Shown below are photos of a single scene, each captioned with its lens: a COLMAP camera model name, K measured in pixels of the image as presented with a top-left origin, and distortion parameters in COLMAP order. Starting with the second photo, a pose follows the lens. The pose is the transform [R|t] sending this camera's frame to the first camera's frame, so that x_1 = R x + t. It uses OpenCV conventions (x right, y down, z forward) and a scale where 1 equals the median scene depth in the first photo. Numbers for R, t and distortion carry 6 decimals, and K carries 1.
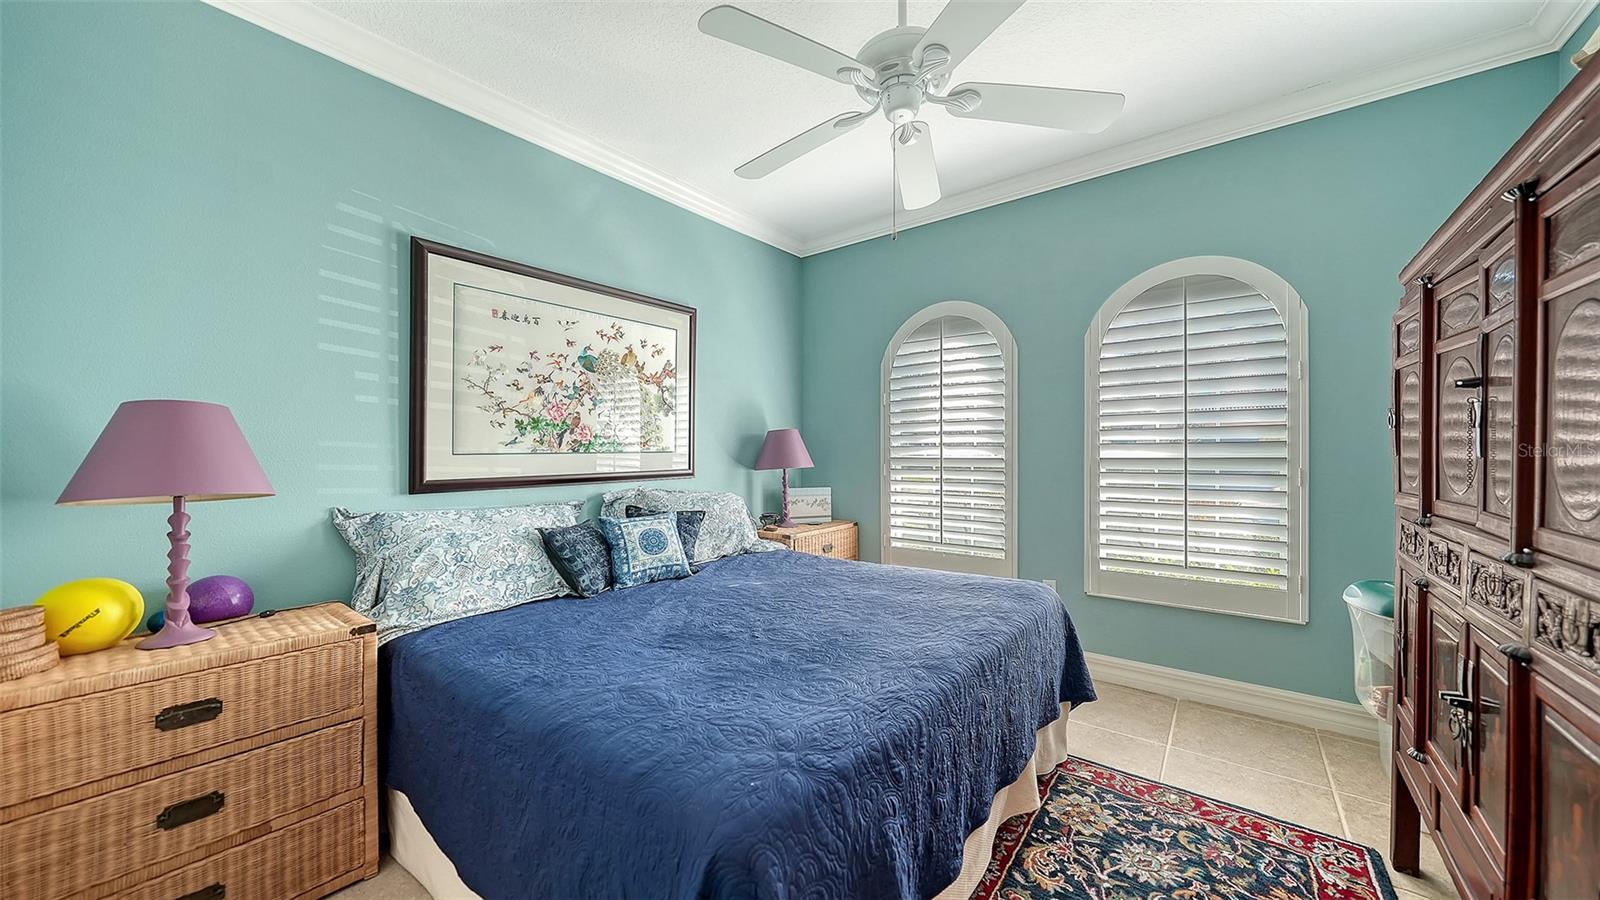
lens RADIAL K [[558.9, 0, 803.5], [0, 558.9, 453.8], [0, 0, 1]] dist [-0.019661, 0.002448]
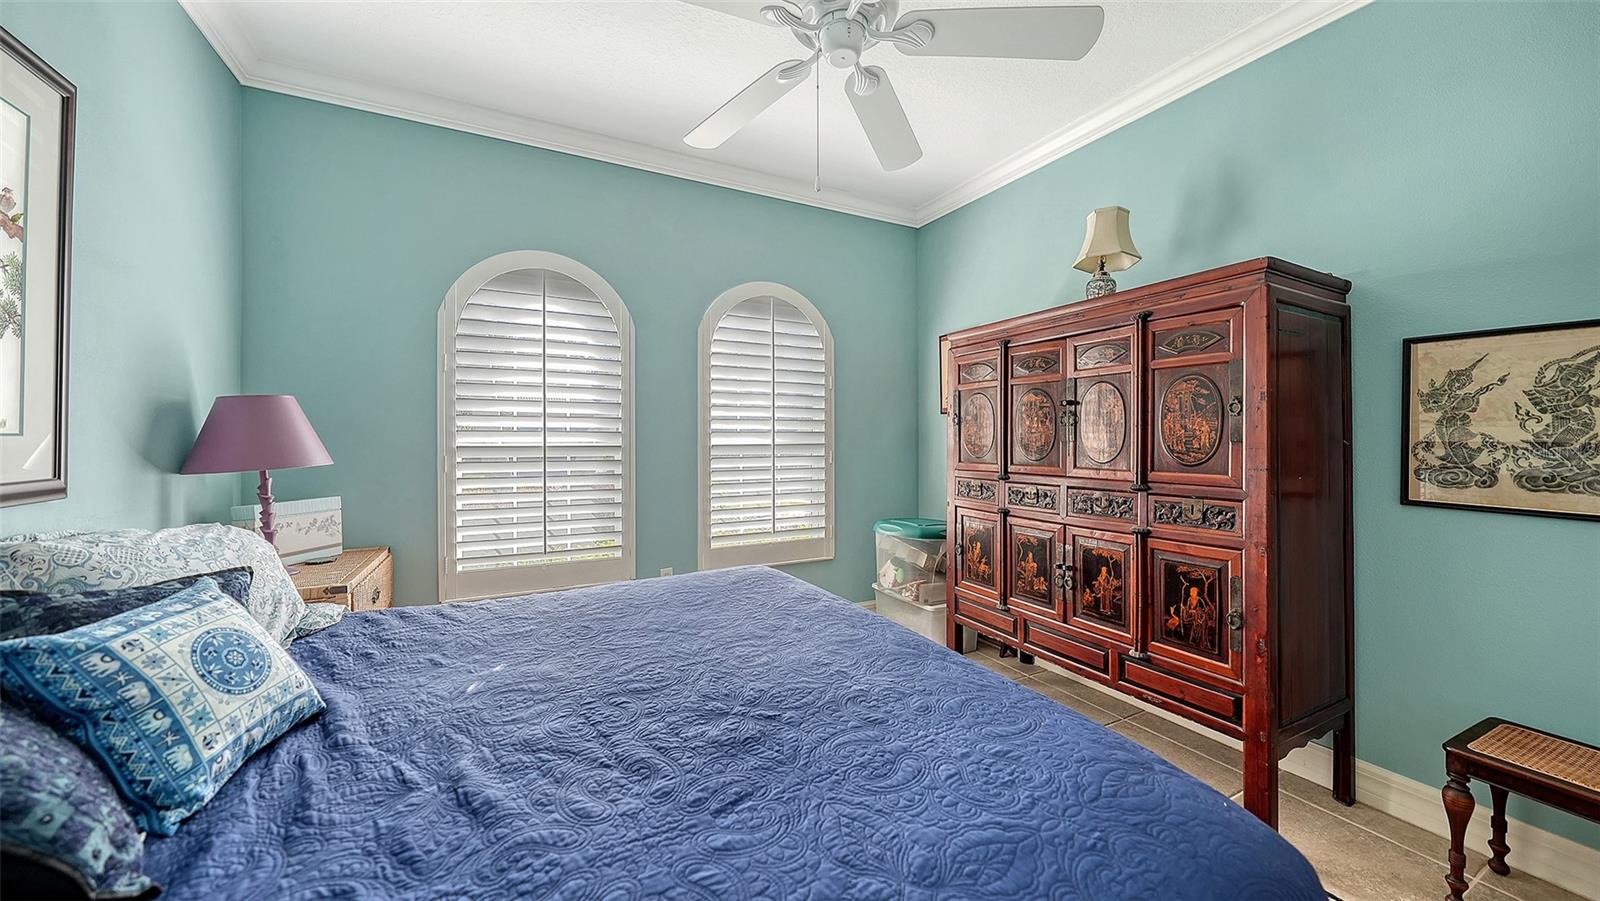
lens RADIAL K [[555.8, 0, 801.6], [0, 555.8, 440.7], [0, 0, 1]] dist [-0.002522, 0.000500]
pose [[0.429837, 0.002299, 0.902903, -0.391289], [0.003133, 0.999987, -0.004038, 0.004623], [-0.902901, 0.004564, 0.429824, 0.406460]]
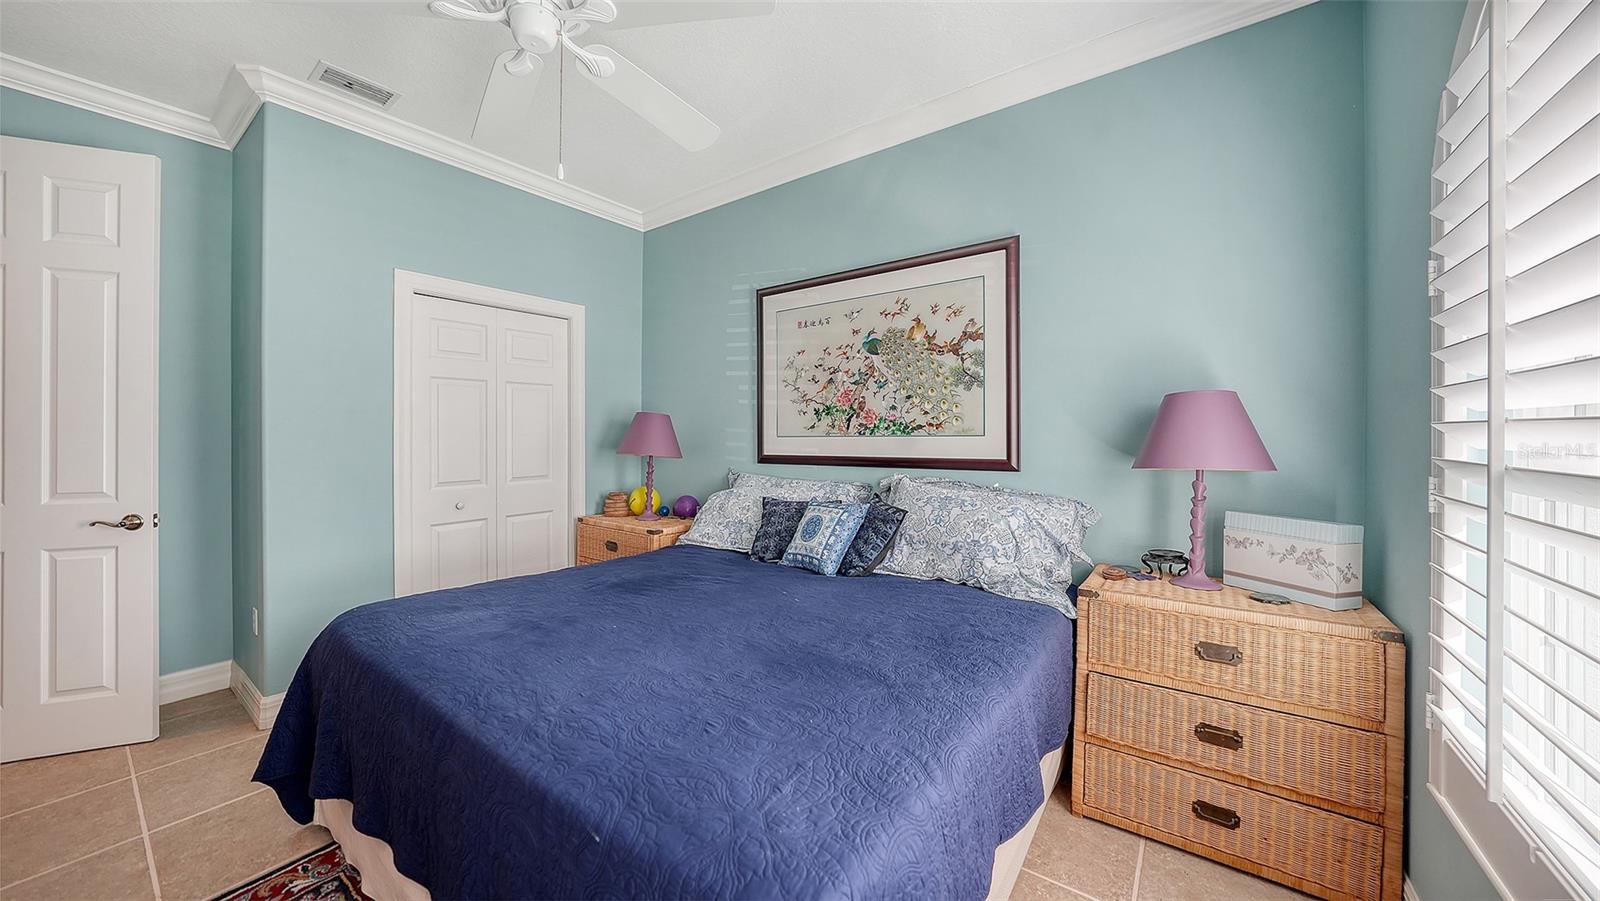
lens RADIAL K [[555.8, 0, 782.8], [0, 555.8, 431.0], [0, 0, 1]] dist [-0.002522, 0.000500]
pose [[0.009943, 0.002275, -0.999948, 0.620192], [0.002283, 0.999995, 0.002297, -0.013256], [0.999948, -0.002306, 0.009938, 0.832557]]
